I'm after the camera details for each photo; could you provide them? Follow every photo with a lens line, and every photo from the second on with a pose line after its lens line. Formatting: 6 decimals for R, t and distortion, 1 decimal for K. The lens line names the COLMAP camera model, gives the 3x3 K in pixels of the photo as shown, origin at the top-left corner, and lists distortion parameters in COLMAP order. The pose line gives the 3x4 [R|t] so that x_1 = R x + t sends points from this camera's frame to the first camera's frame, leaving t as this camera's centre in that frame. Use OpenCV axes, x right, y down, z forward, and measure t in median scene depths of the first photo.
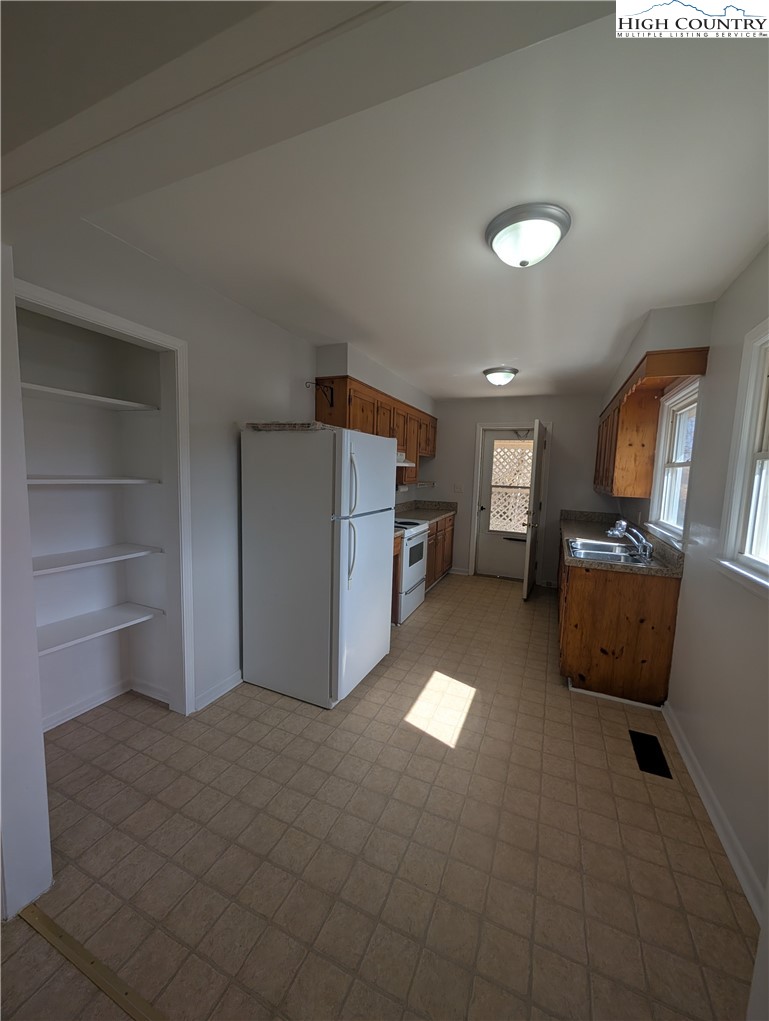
lens RADIAL K [[387.8, 0, 385.3], [0, 387.8, 512.3], [0, 0, 1]] dist [-0.000905, 0.000265]
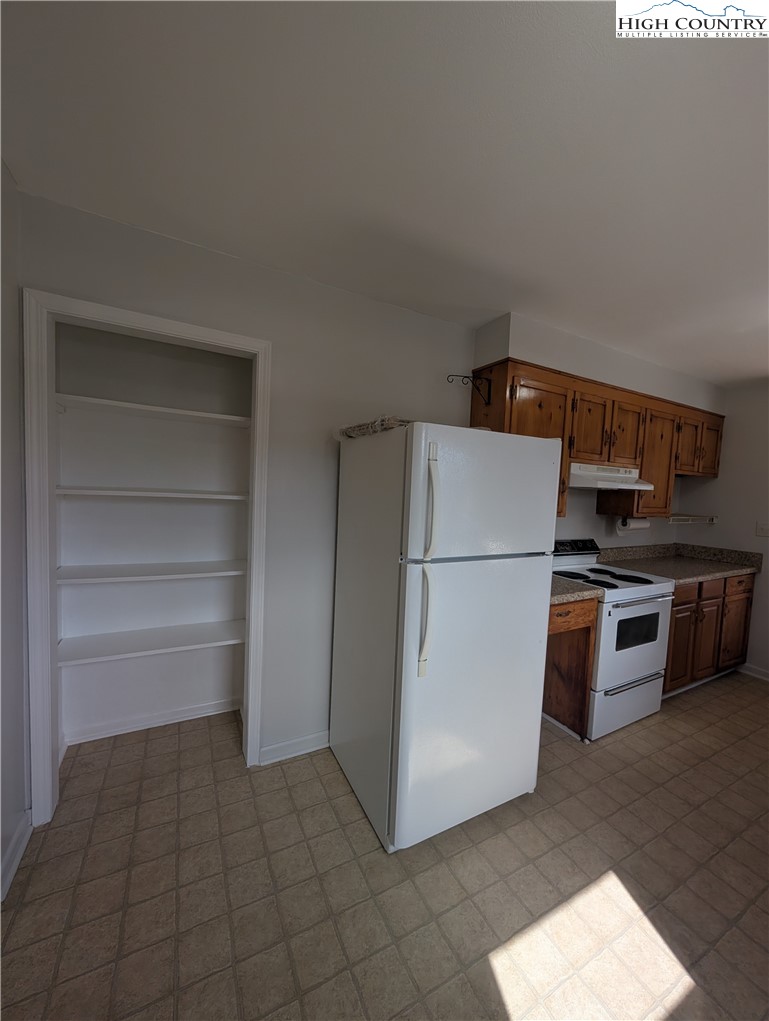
lens RADIAL K [[387.8, 0, 385.3], [0, 387.8, 512.3], [0, 0, 1]] dist [-0.000905, 0.000265]
pose [[0.784238, 0.044493, -0.618863, 0.170708], [-0.087689, 0.995362, -0.039560, -0.024923], [0.614232, 0.085292, 0.784502, 0.324653]]
